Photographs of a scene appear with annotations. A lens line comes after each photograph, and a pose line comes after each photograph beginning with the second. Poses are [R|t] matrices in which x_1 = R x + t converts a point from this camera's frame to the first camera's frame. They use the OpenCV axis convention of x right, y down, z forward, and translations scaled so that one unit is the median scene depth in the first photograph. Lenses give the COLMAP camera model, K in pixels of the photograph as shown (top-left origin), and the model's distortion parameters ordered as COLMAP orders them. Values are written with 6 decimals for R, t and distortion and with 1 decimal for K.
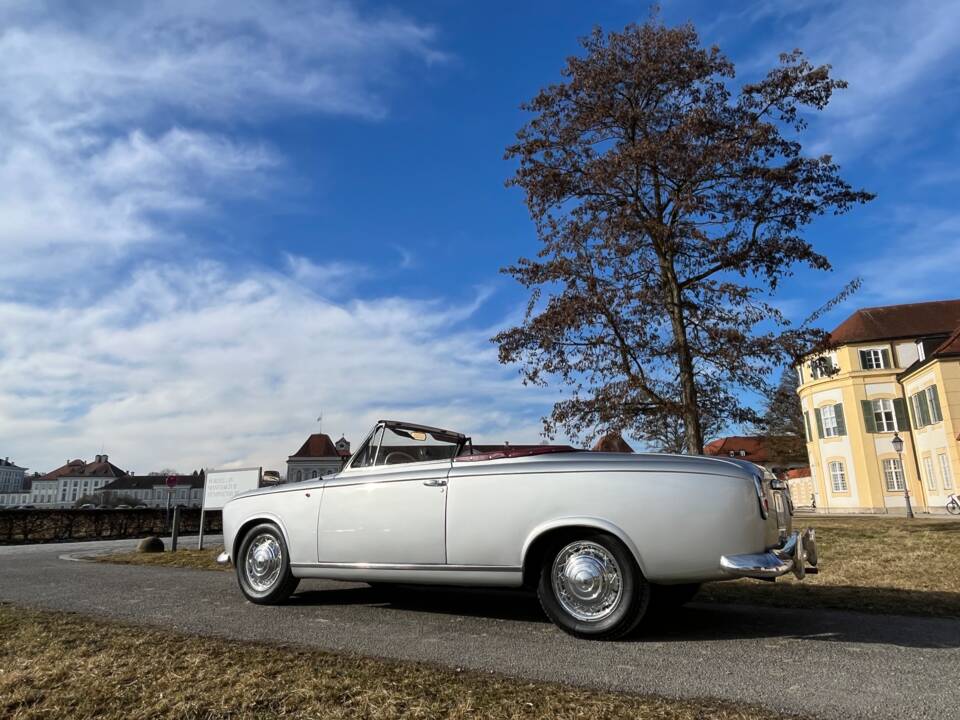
lens RADIAL K [[610.7, 0, 483.6], [0, 610.7, 358.8], [0, 0, 1]] dist [0.001643, -0.000429]
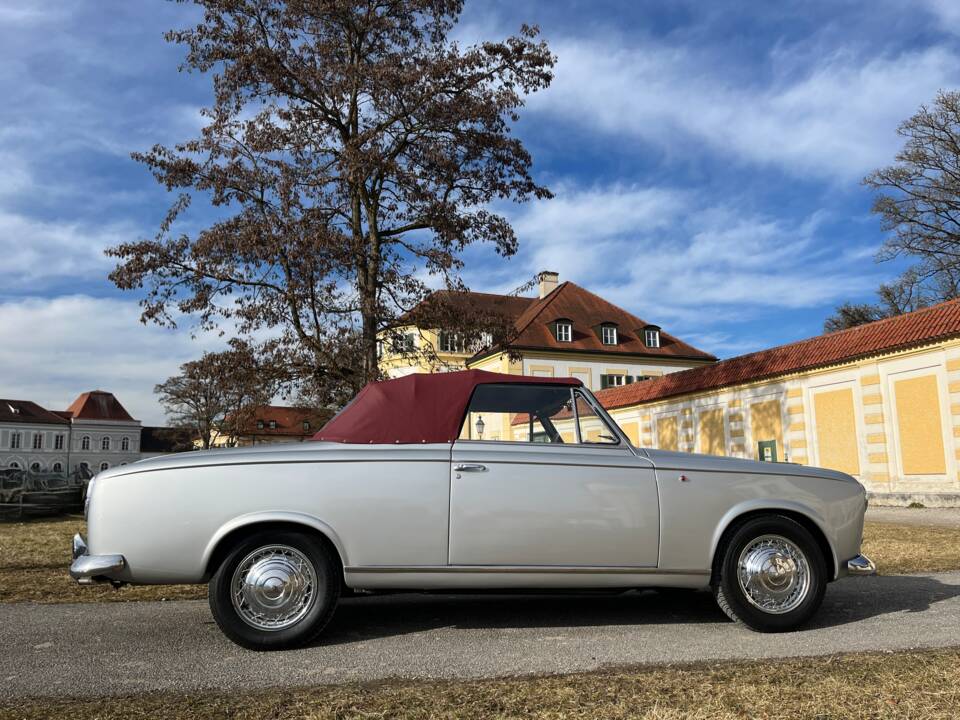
lens RADIAL K [[730.0, 0, 478.5], [0, 730.0, 361.8], [0, 0, 1]] dist [0.080625, -0.107045]
pose [[0.752226, 0.108060, 0.649983, -0.194028], [-0.155203, 0.987763, 0.015400, 0.013206], [-0.640365, -0.112463, 0.759792, 0.077184]]
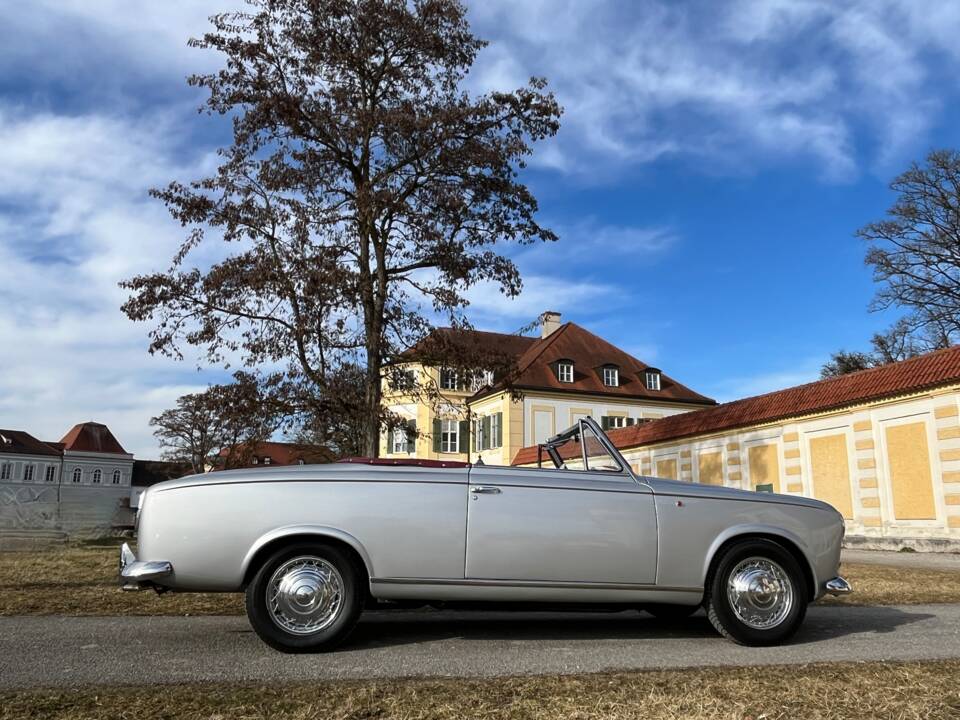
lens RADIAL K [[742.1, 0, 488.0], [0, 742.1, 361.9], [0, 0, 1]] dist [-0.003534, 0.000945]
pose [[0.740262, 0.159502, 0.653125, -0.210273], [-0.176948, 0.983423, -0.039610, 0.015850], [-0.648616, -0.086247, 0.756214, 0.064877]]
